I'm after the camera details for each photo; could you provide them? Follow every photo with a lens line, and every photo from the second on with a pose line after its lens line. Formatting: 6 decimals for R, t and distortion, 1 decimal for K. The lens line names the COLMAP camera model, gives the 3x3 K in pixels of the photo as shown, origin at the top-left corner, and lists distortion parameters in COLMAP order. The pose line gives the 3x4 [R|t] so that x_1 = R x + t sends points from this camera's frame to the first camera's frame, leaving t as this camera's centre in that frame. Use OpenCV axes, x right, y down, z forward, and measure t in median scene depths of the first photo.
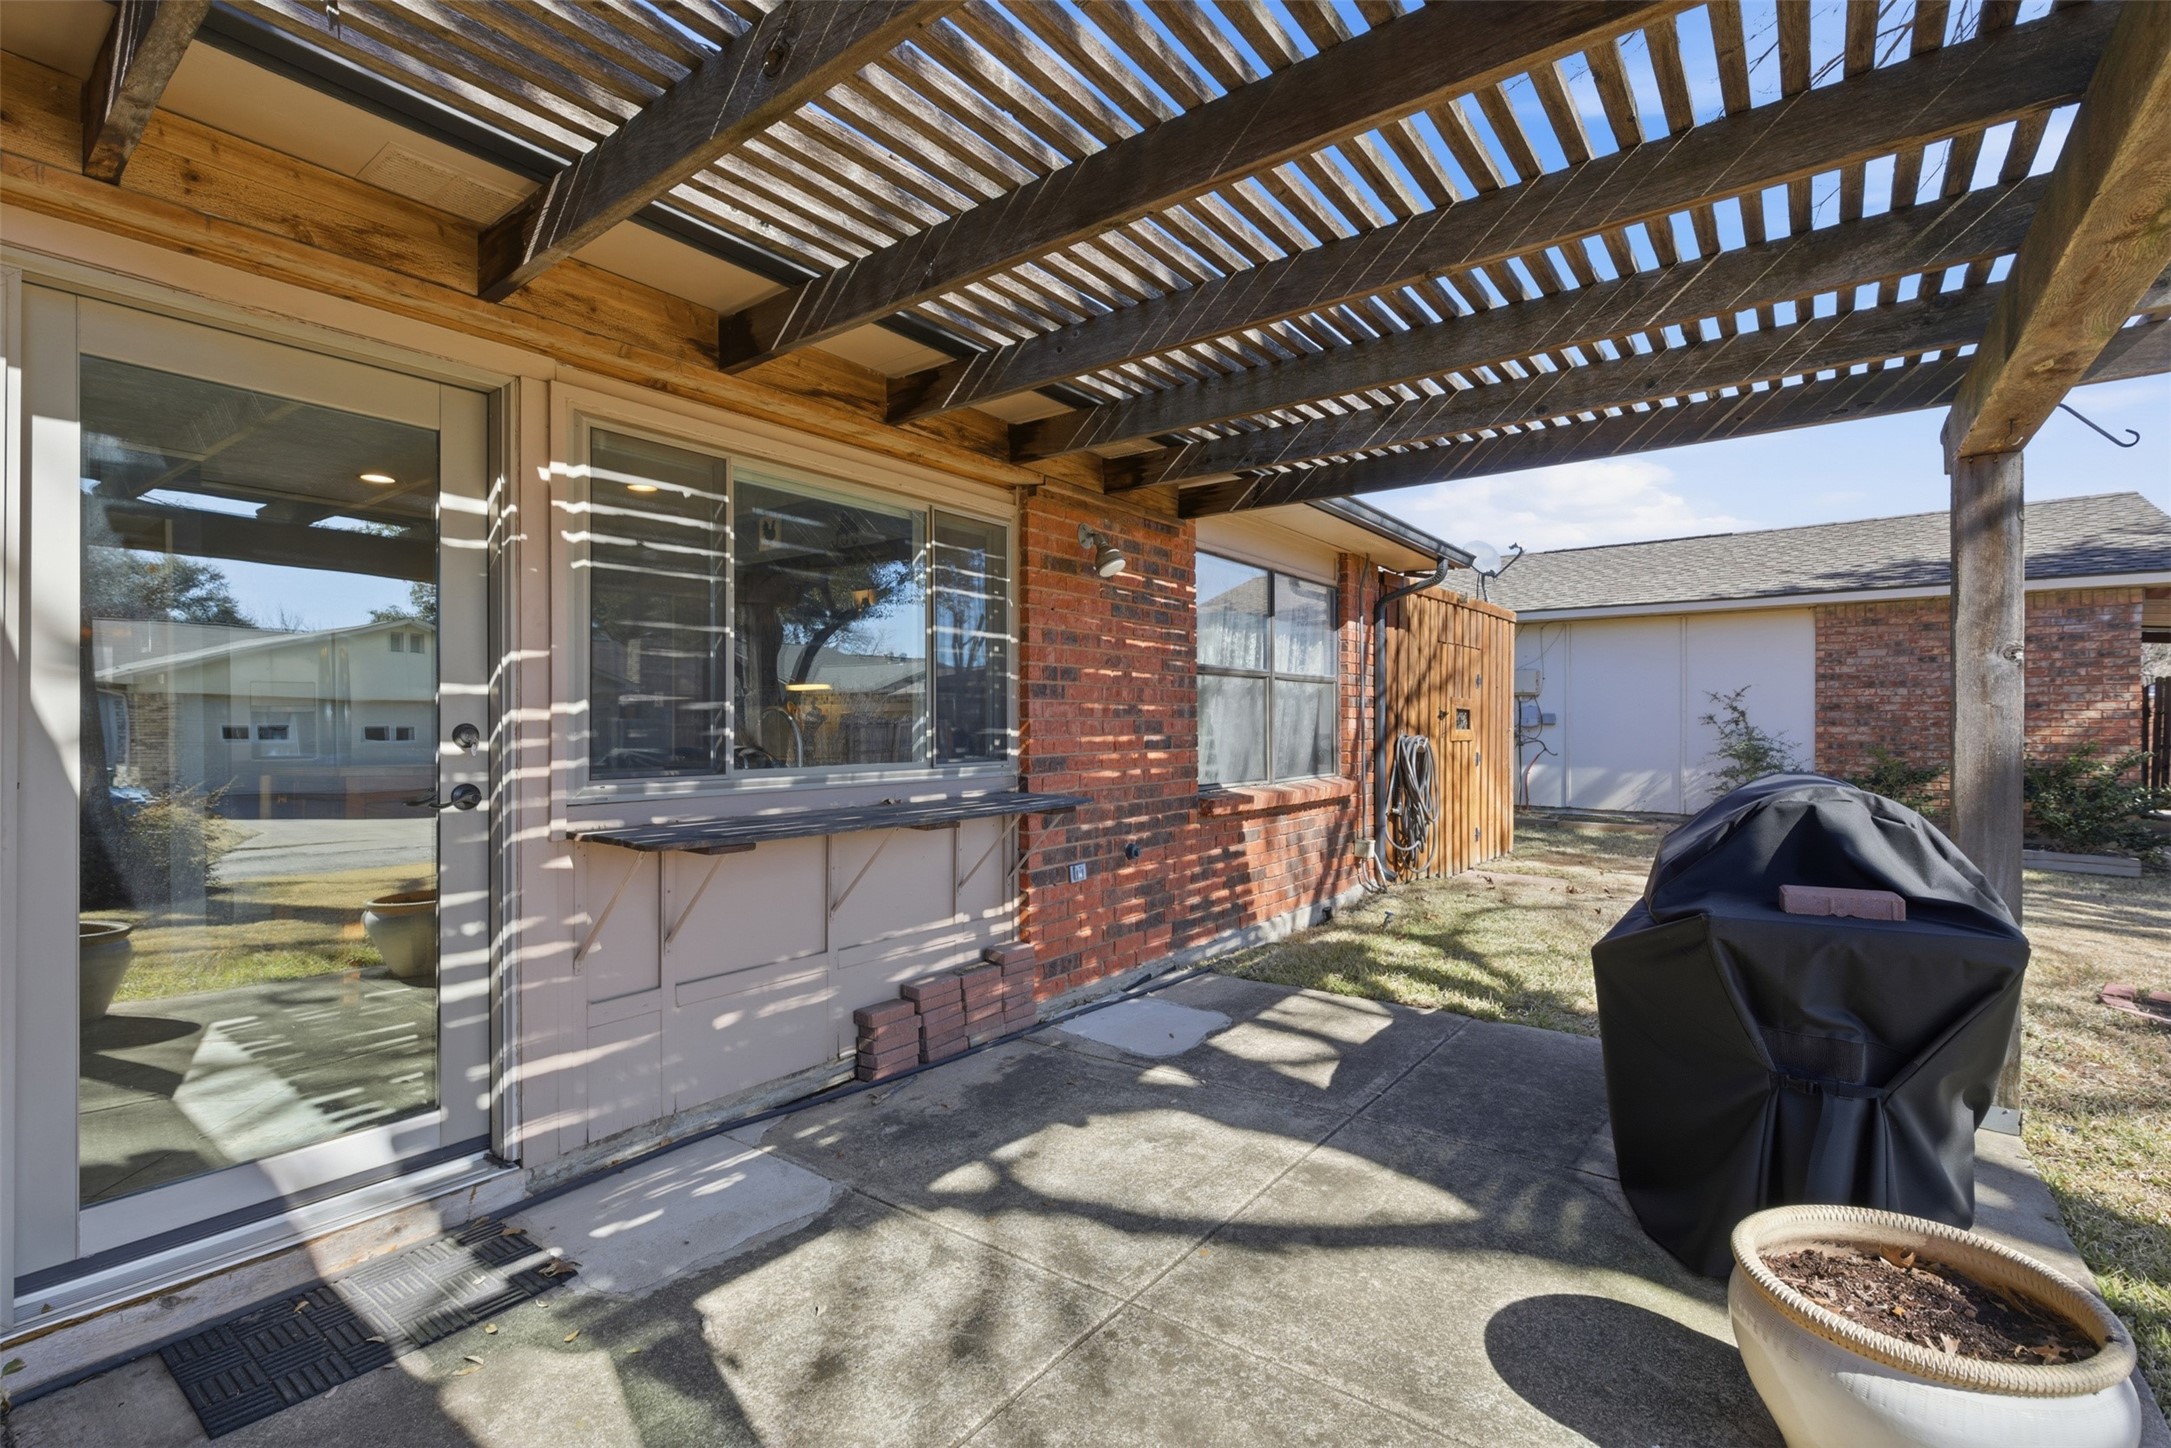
lens RADIAL K [[968.8, 0, 1088.2], [0, 968.8, 729.4], [0, 0, 1]] dist [-0.000833, 0.000222]
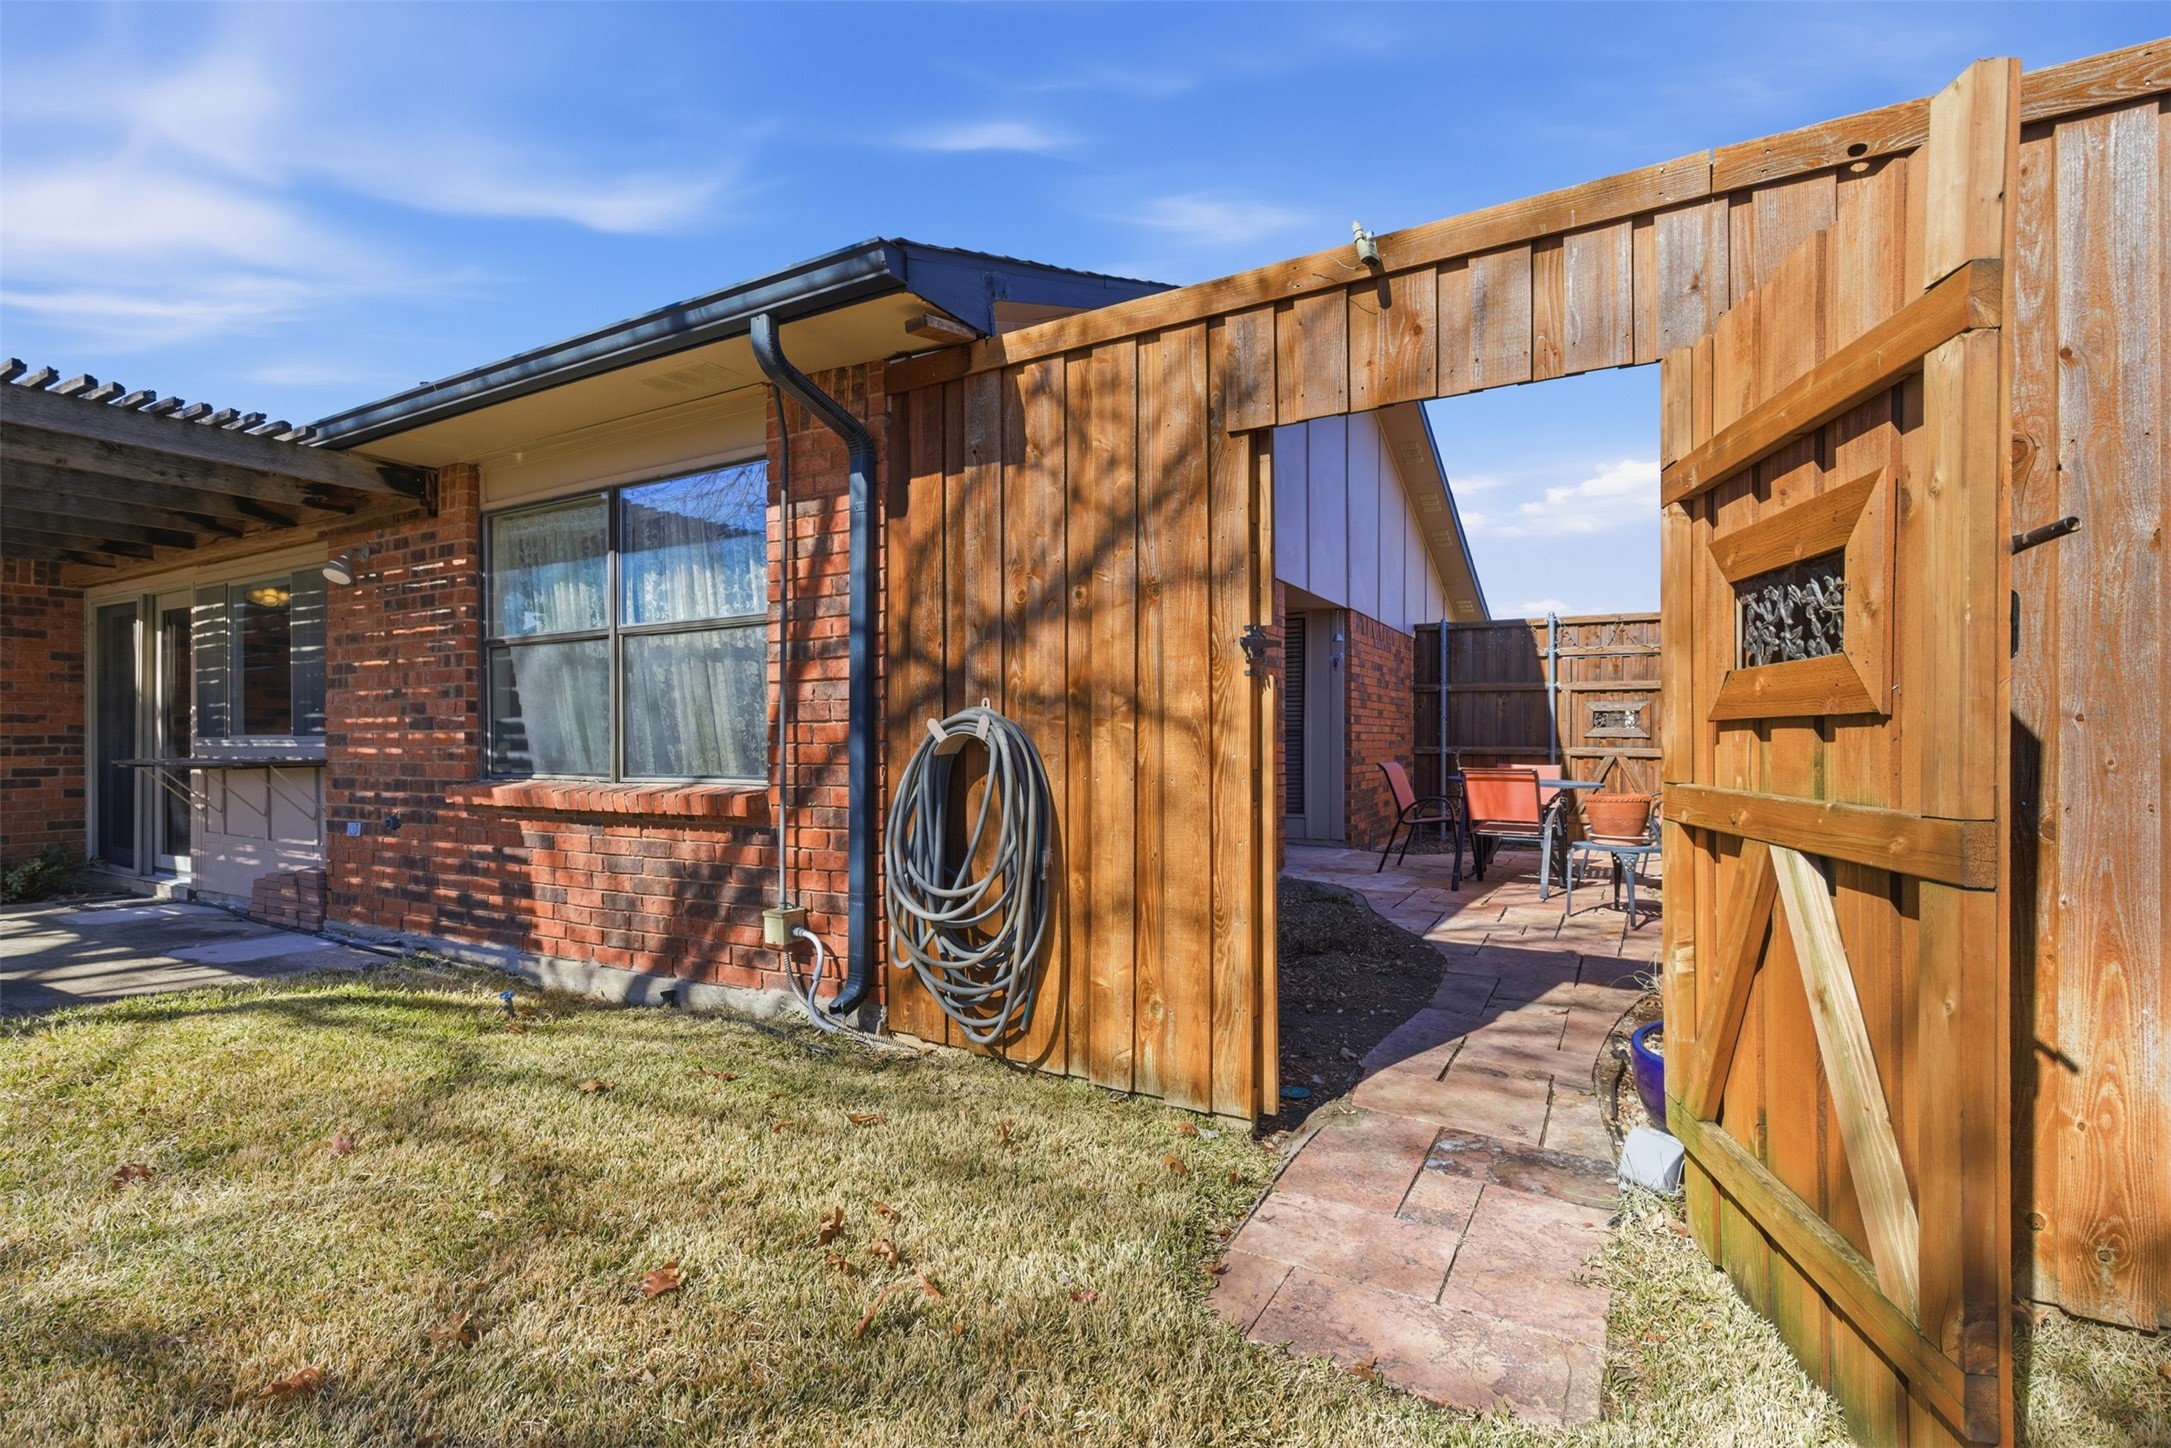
lens RADIAL K [[985.2, 0, 1079.5], [0, 985.2, 740.8], [0, 0, 1]] dist [-0.001736, -0.000082]
pose [[0.129427, 0.002319, -0.991586, 1.684465], [-0.003422, 0.999992, 0.001892, 0.038159], [0.991583, 0.003149, 0.129434, 2.190749]]
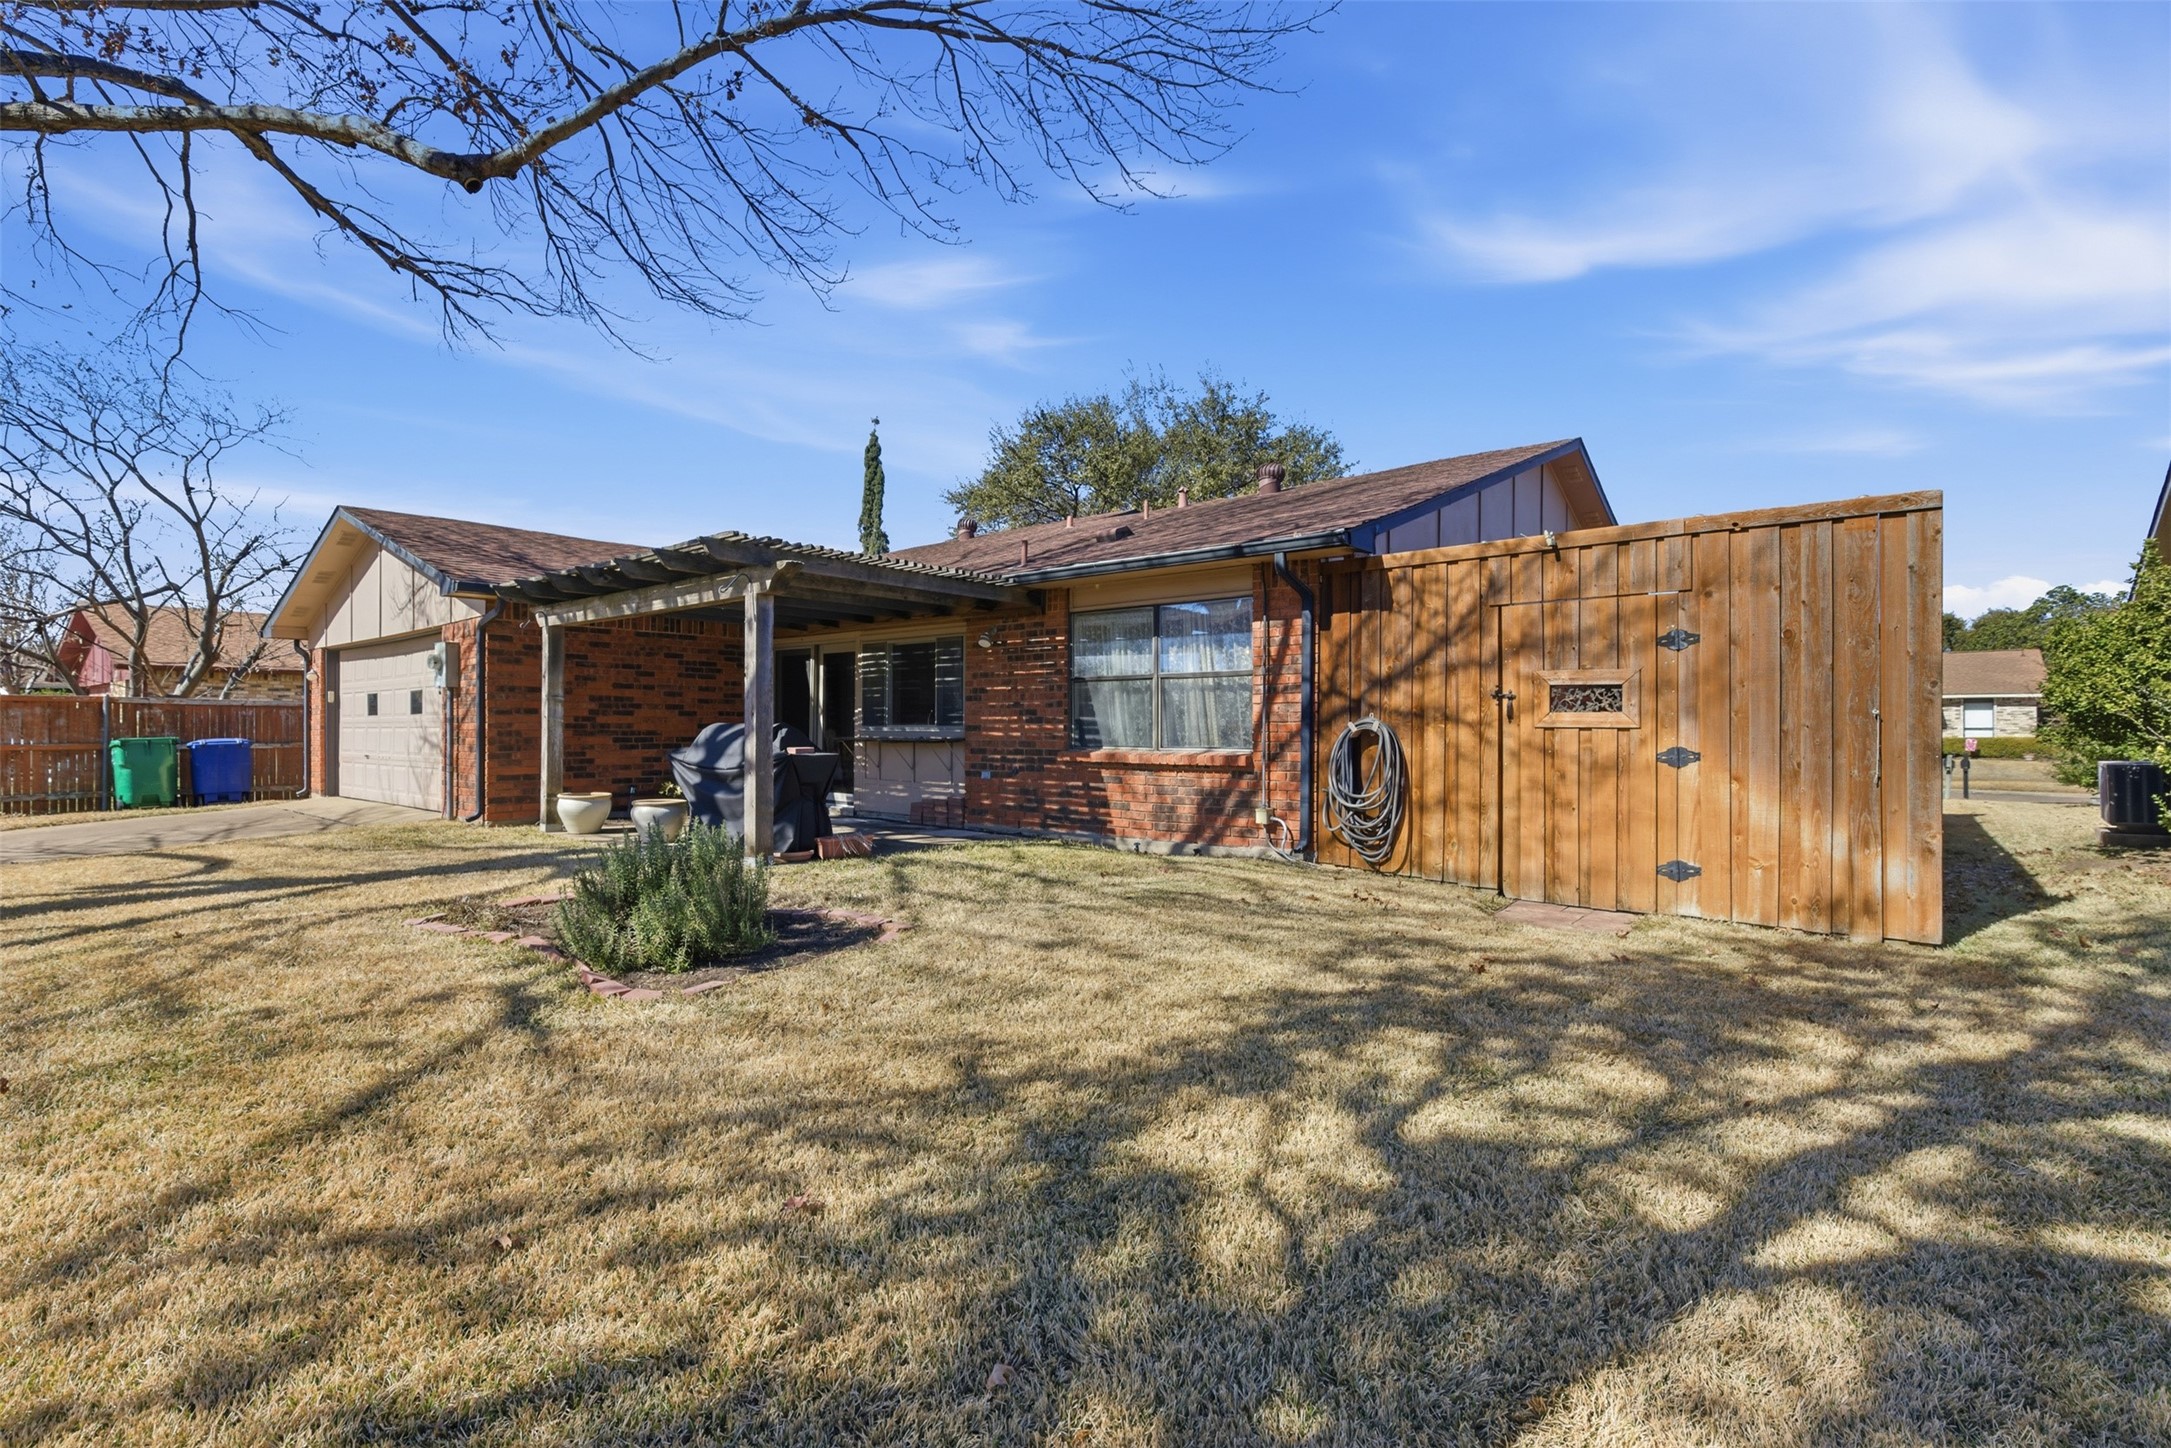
lens RADIAL K [[968.8, 0, 1088.2], [0, 968.8, 729.4], [0, 0, 1]] dist [-0.000833, 0.000222]
pose [[-0.045870, -0.000670, -0.998947, 2.896020], [-0.011971, 0.999928, -0.000121, 0.043716], [0.998876, 0.011952, -0.045875, 1.693725]]
